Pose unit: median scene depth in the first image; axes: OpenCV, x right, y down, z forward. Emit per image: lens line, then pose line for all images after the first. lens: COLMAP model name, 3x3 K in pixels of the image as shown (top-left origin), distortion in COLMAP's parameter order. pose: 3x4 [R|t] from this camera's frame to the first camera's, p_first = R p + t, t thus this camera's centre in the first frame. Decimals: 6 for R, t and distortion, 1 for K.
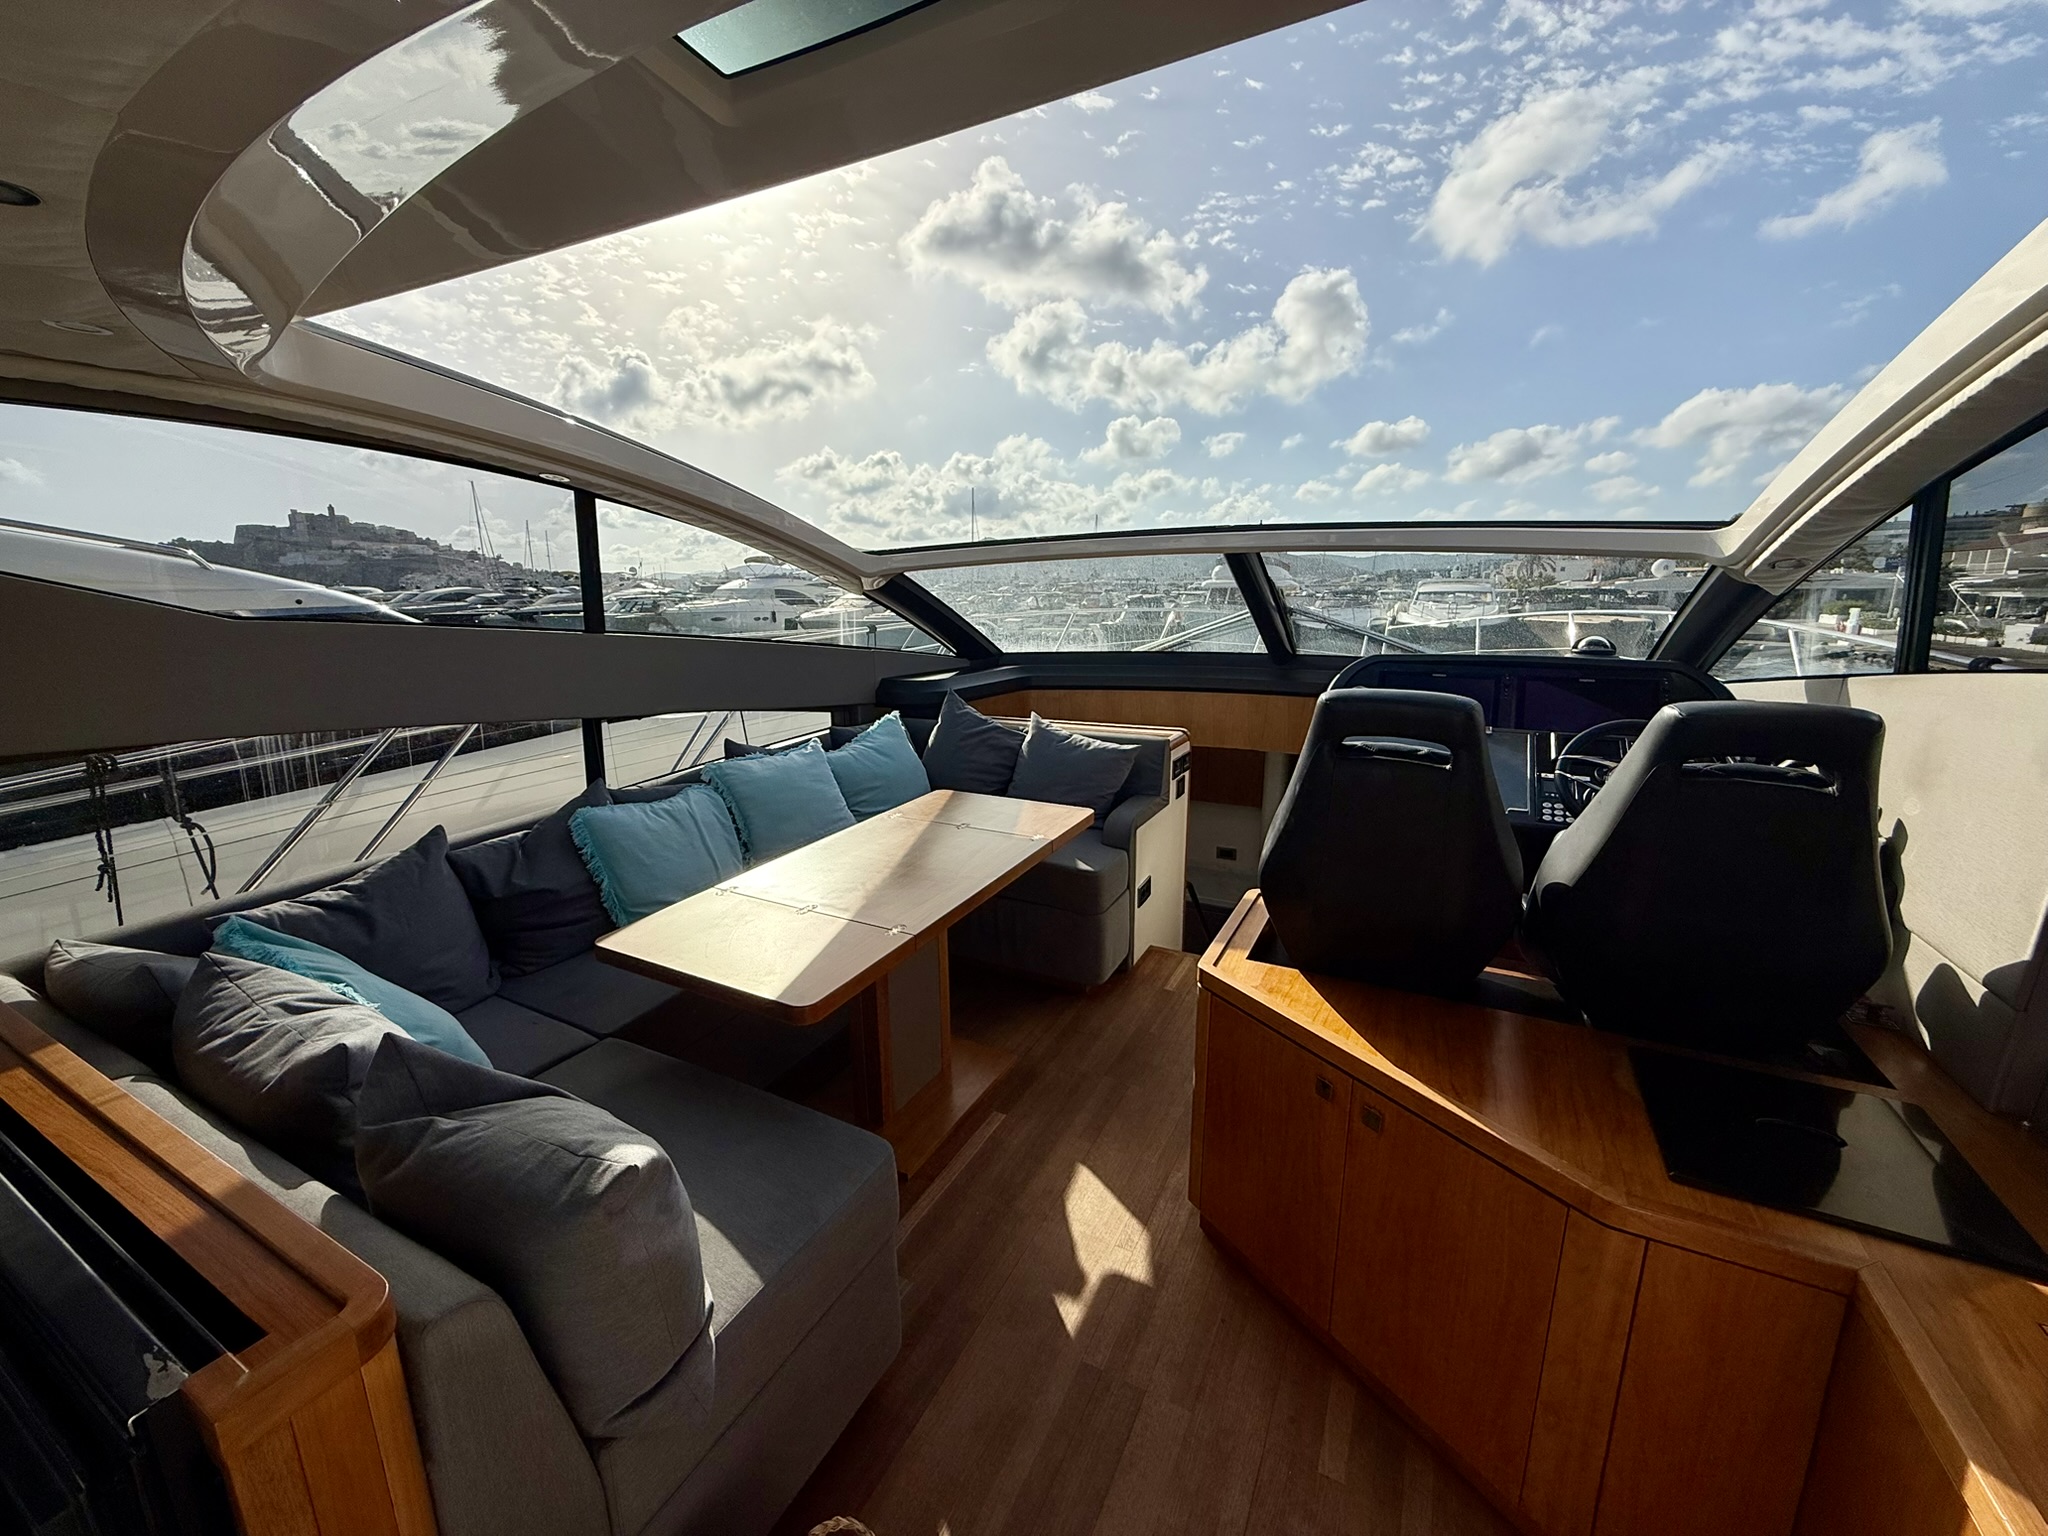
lens RADIAL K [[814.2, 0, 1020.2], [0, 814.2, 770.2], [0, 0, 1]] dist [0.001953, 0.000348]
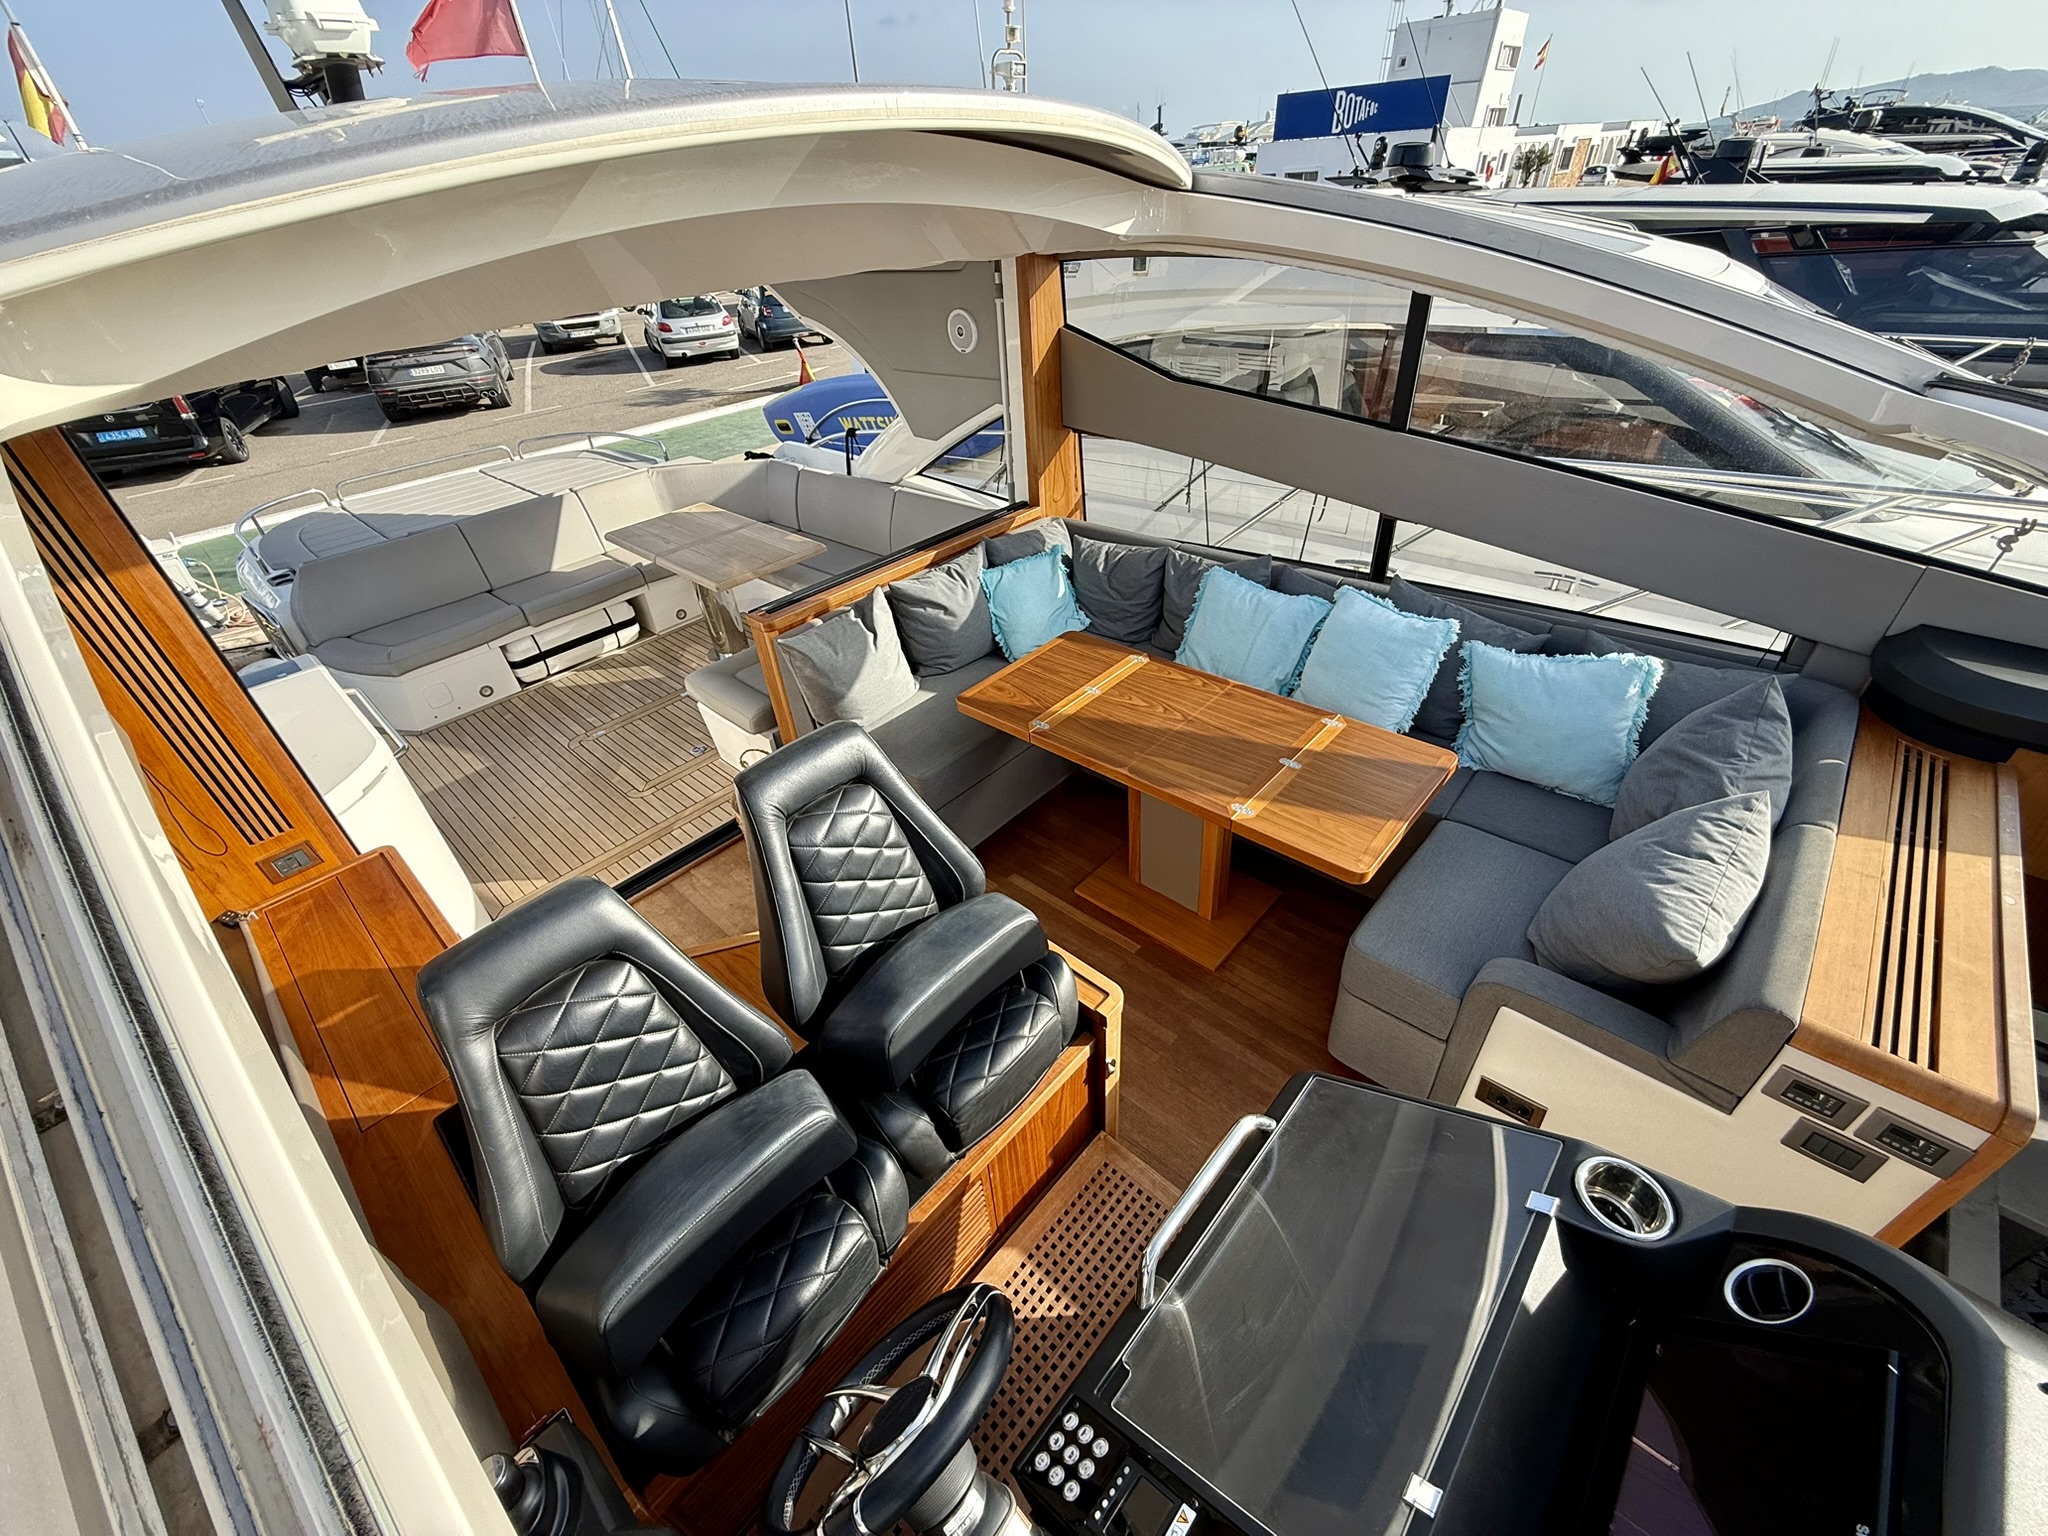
lens RADIAL K [[818.3, 0, 1019.9], [0, 818.3, 767.1], [0, 0, 1]] dist [-0.002913, -0.000042]
pose [[-0.252673, 0.582990, -0.772191, 0.739224], [-0.154751, 0.763463, 0.627037, -0.469877], [0.955096, 0.277933, -0.102689, 0.851594]]
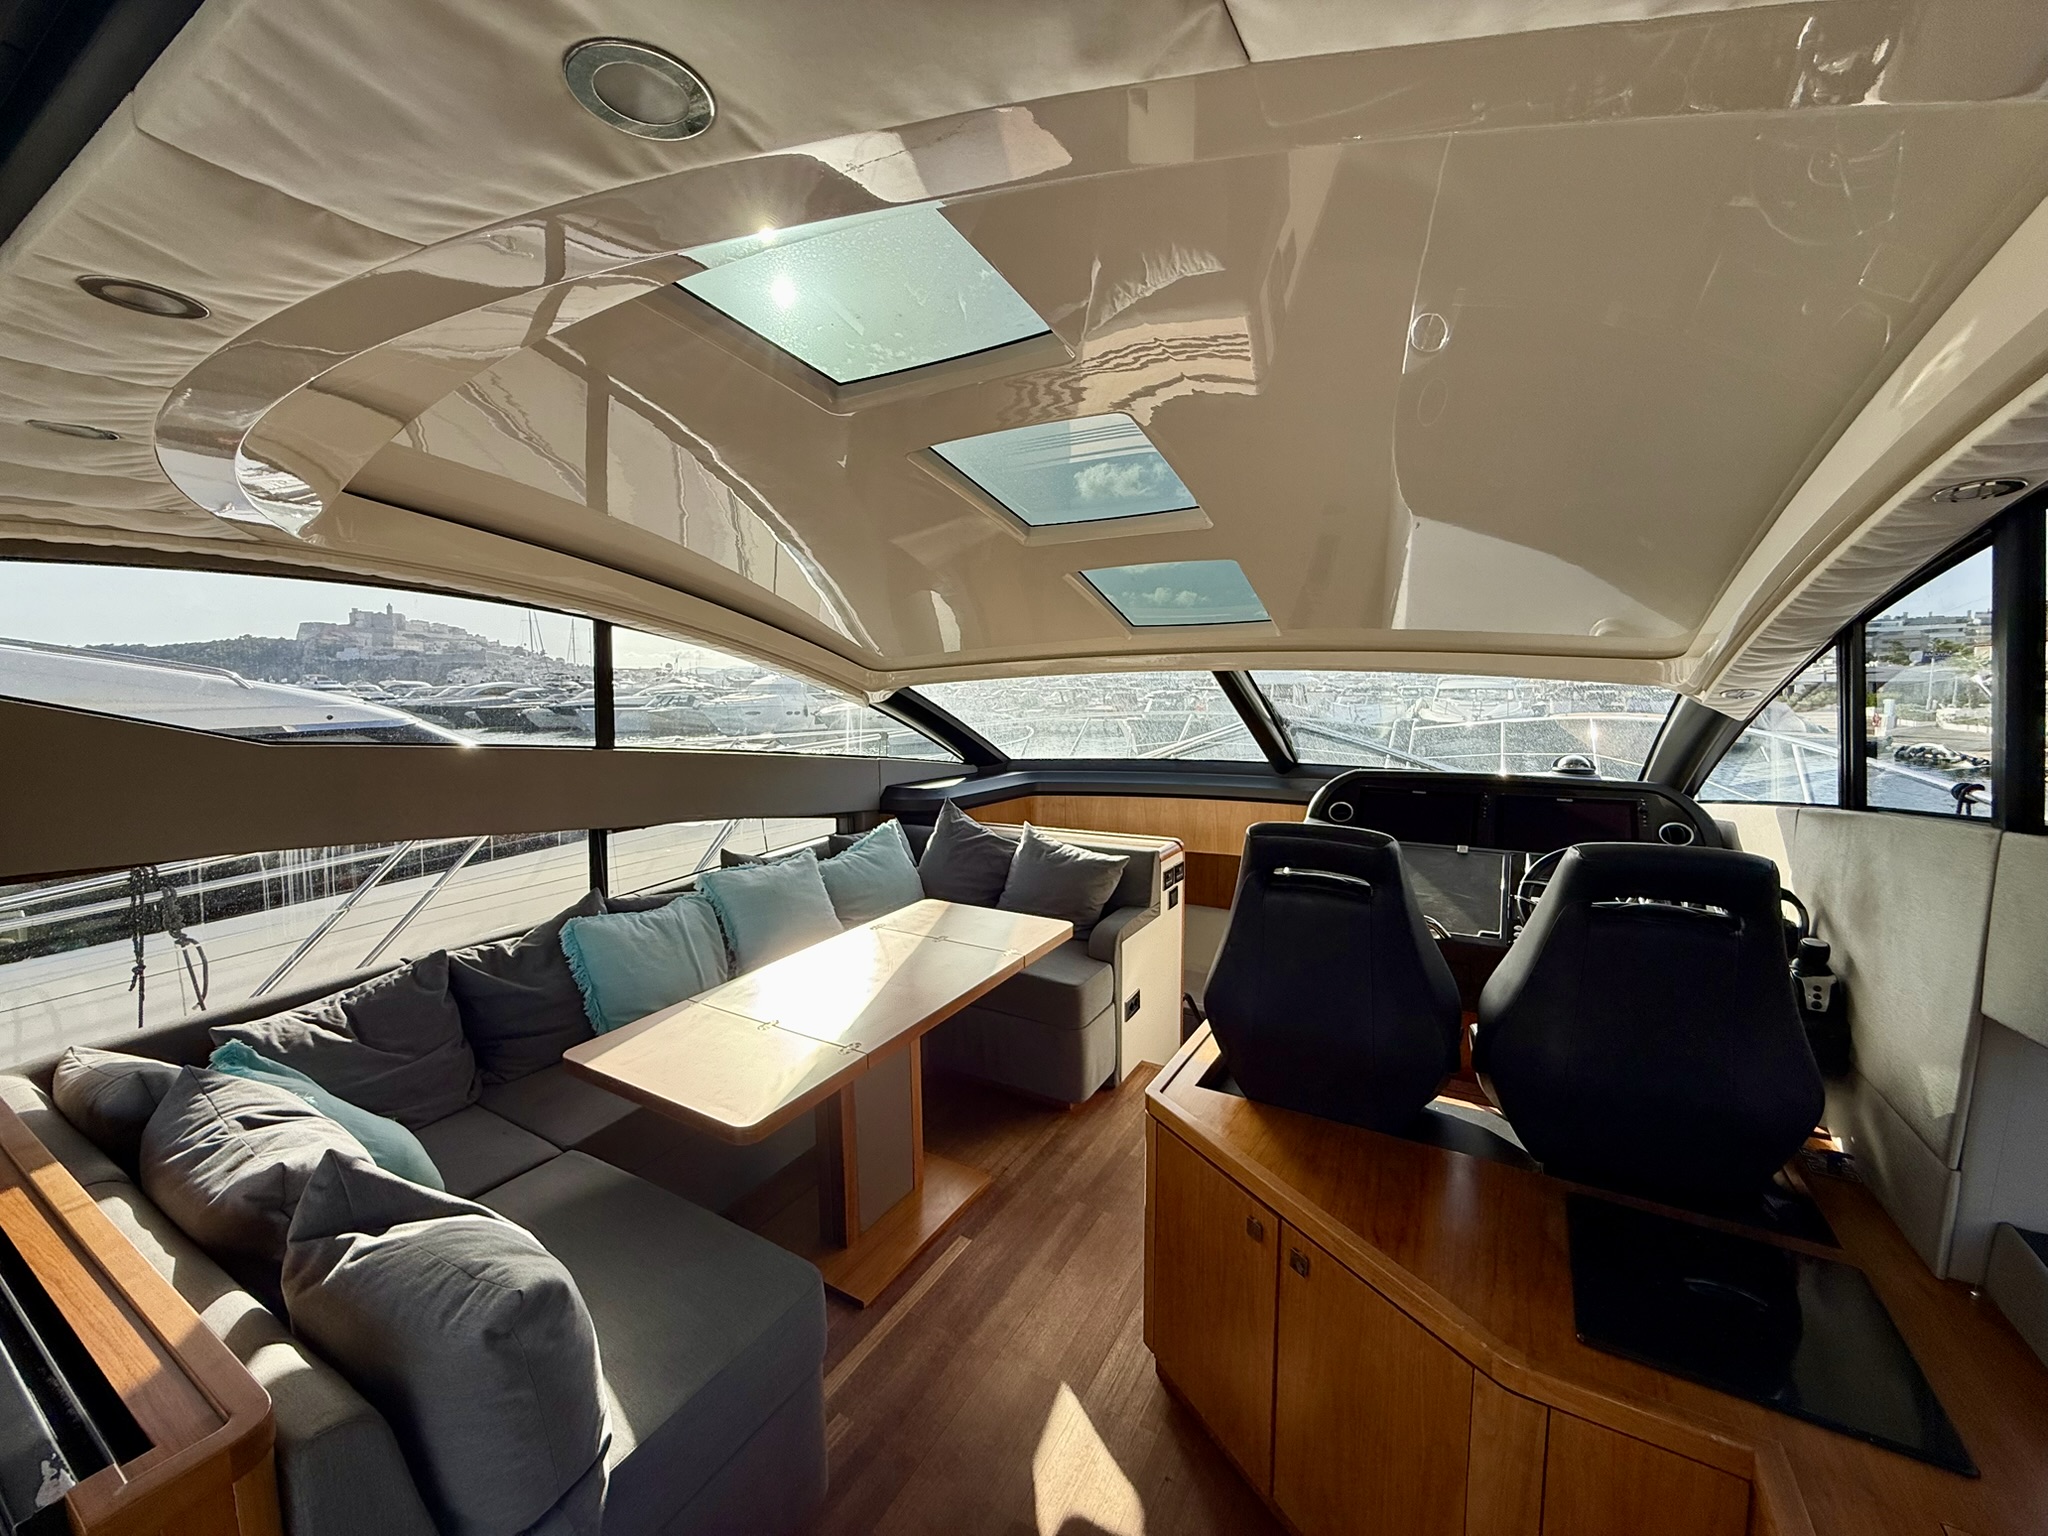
lens RADIAL K [[817.3, 0, 1016.8], [0, 817.3, 771.7], [0, 0, 1]] dist [0.001562, -0.000050]
pose [[0.998721, 0.004514, -0.050365, 0.080025], [-0.010144, 0.993647, -0.112085, -0.027139], [0.049539, 0.112452, 0.992421, -0.037403]]
